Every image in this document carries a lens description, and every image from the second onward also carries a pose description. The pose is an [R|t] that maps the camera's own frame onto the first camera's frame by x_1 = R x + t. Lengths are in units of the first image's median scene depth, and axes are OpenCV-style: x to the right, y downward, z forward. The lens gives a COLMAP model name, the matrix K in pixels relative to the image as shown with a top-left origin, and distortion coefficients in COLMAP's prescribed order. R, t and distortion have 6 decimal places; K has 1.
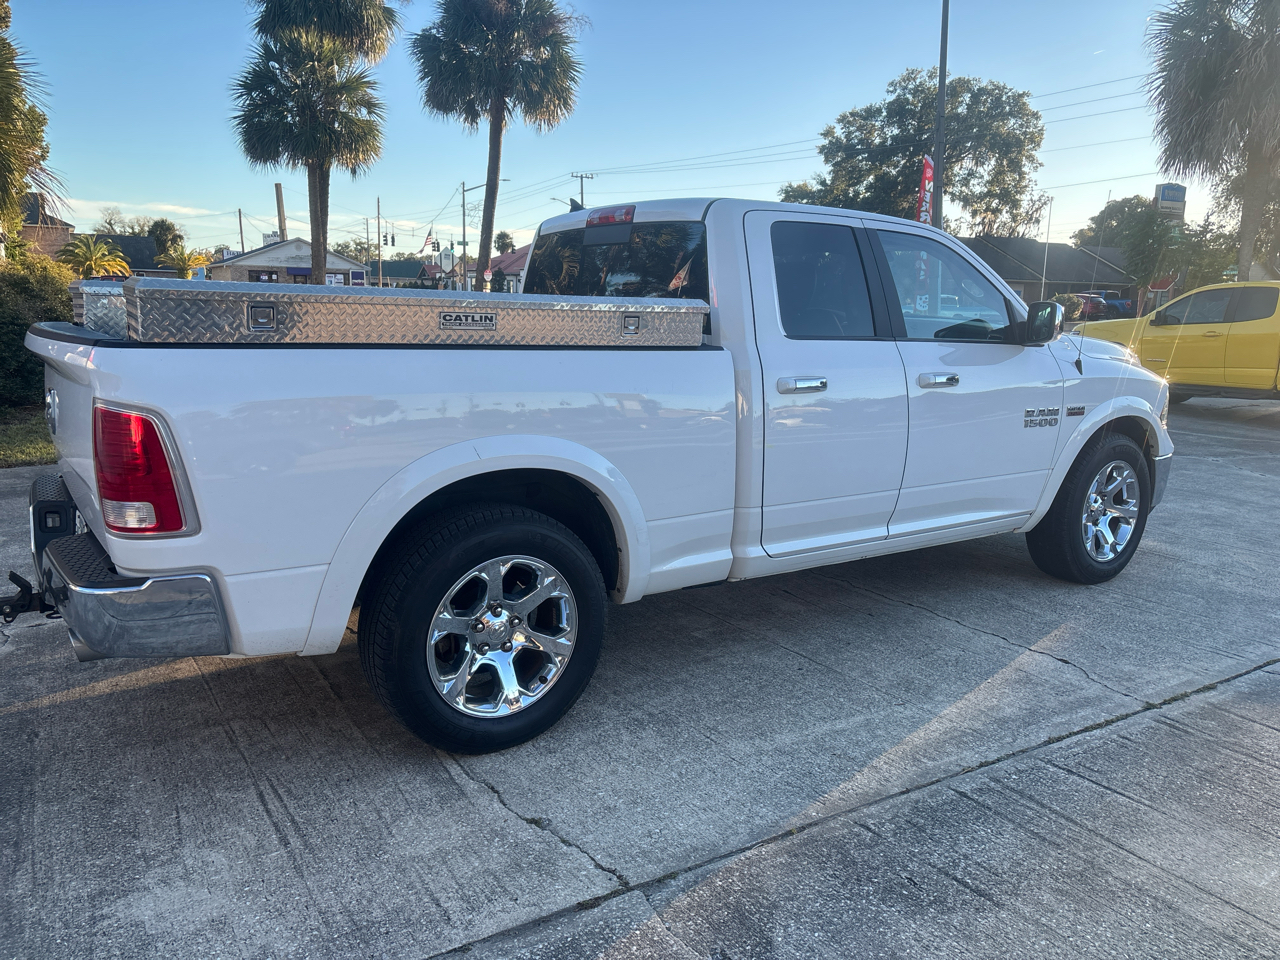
lens RADIAL K [[931.8, 0, 619.2], [0, 931.8, 482.2], [0, 0, 1]] dist [0.021682, -0.002242]
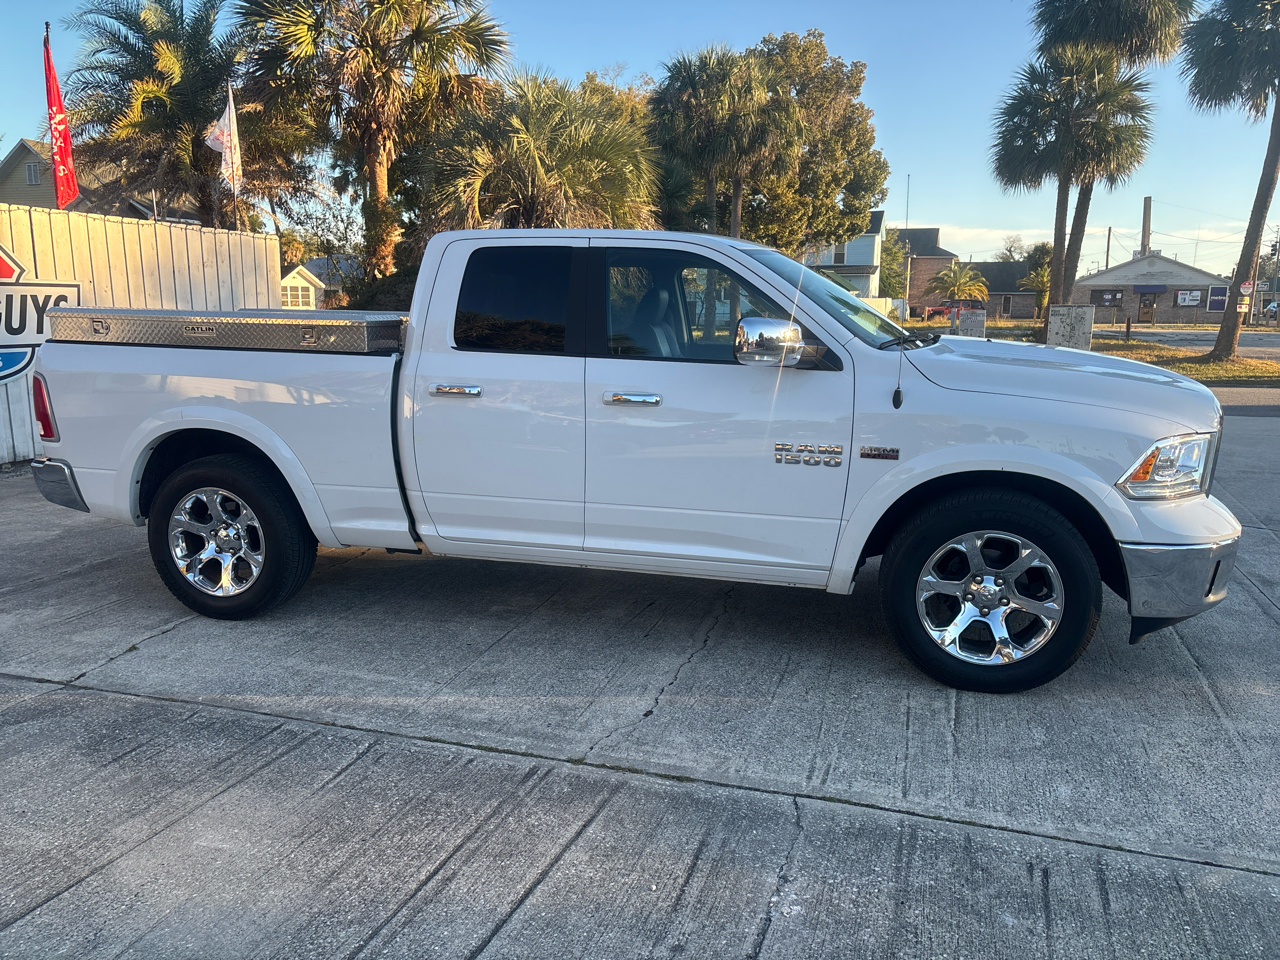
lens RADIAL K [[921.7, 0, 640.0], [0, 921.7, 480.0], [0, 0, 1]] dist [0.023517, -0.002374]
pose [[0.669510, 0.121884, -0.732735, 0.929047], [-0.137977, 0.989685, 0.038554, -0.055424], [0.729876, 0.075289, 0.679421, 0.316272]]
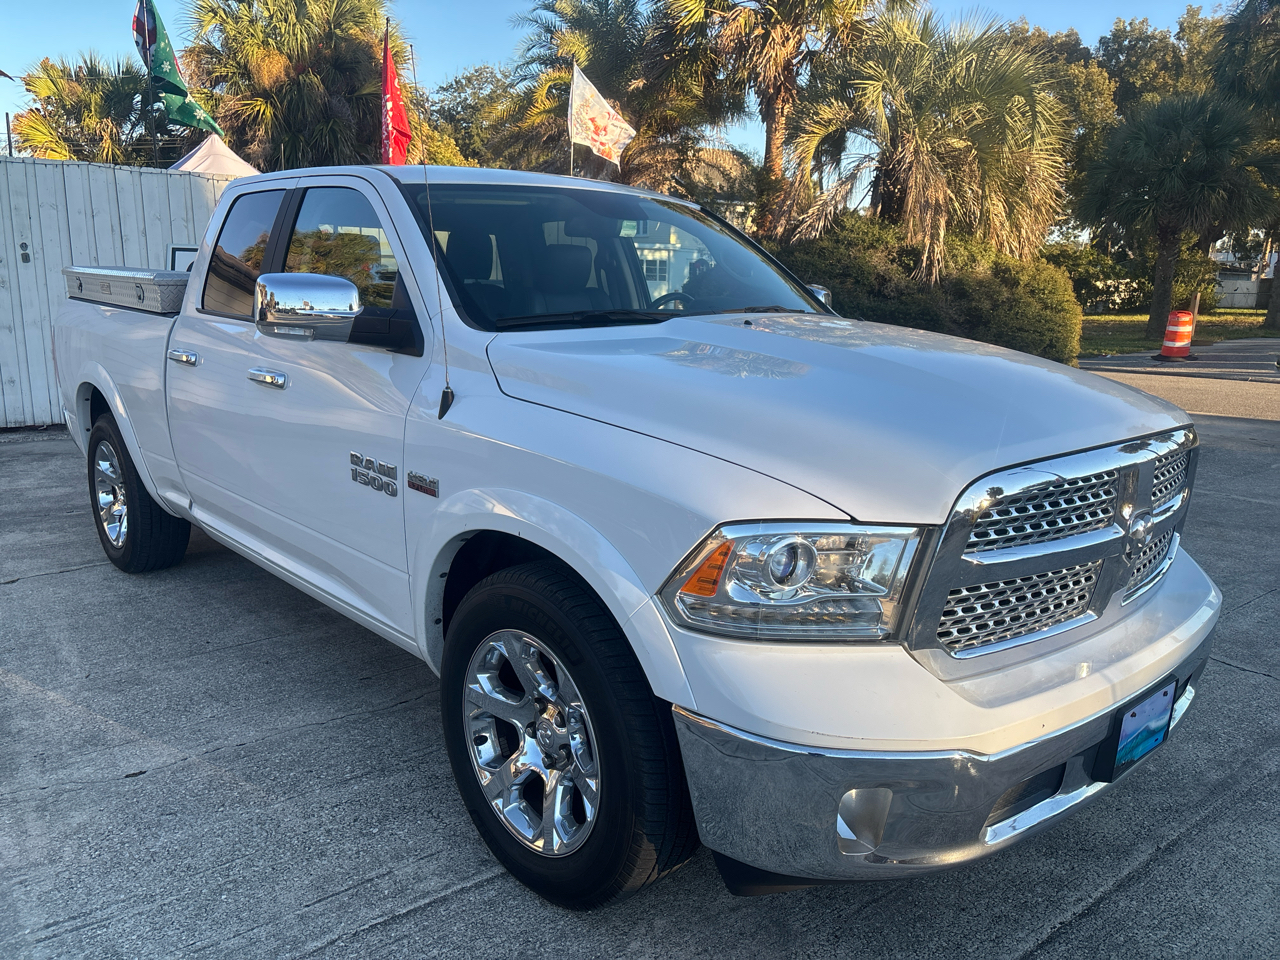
lens RADIAL K [[951.9, 0, 640.0], [0, 951.9, 480.0], [0, 0, 1]] dist [0.000110, -0.003010]
pose [[0.163318, 0.187037, -0.968682, 1.018717], [-0.203972, 0.967052, 0.152333, -0.183207], [0.965258, 0.172705, 0.196087, 1.011037]]
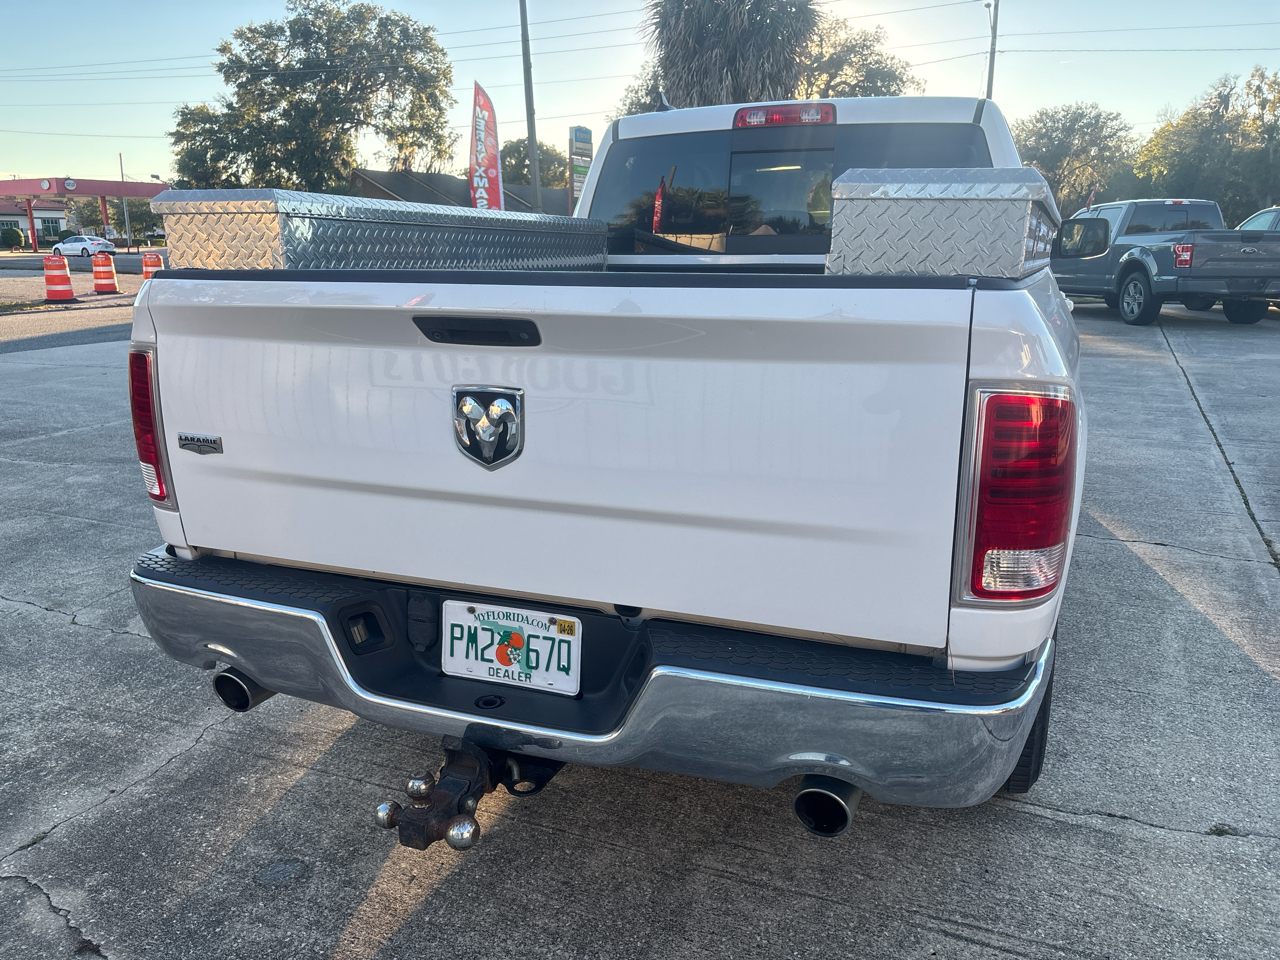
lens RADIAL K [[957.3, 0, 624.2], [0, 957.3, 485.0], [0, 0, 1]] dist [0.019542, -0.008425]
pose [[0.828213, -0.154953, 0.538565, -0.561829], [0.122545, 0.987832, 0.095763, -0.057251], [-0.546851, -0.013314, 0.837124, 0.331740]]
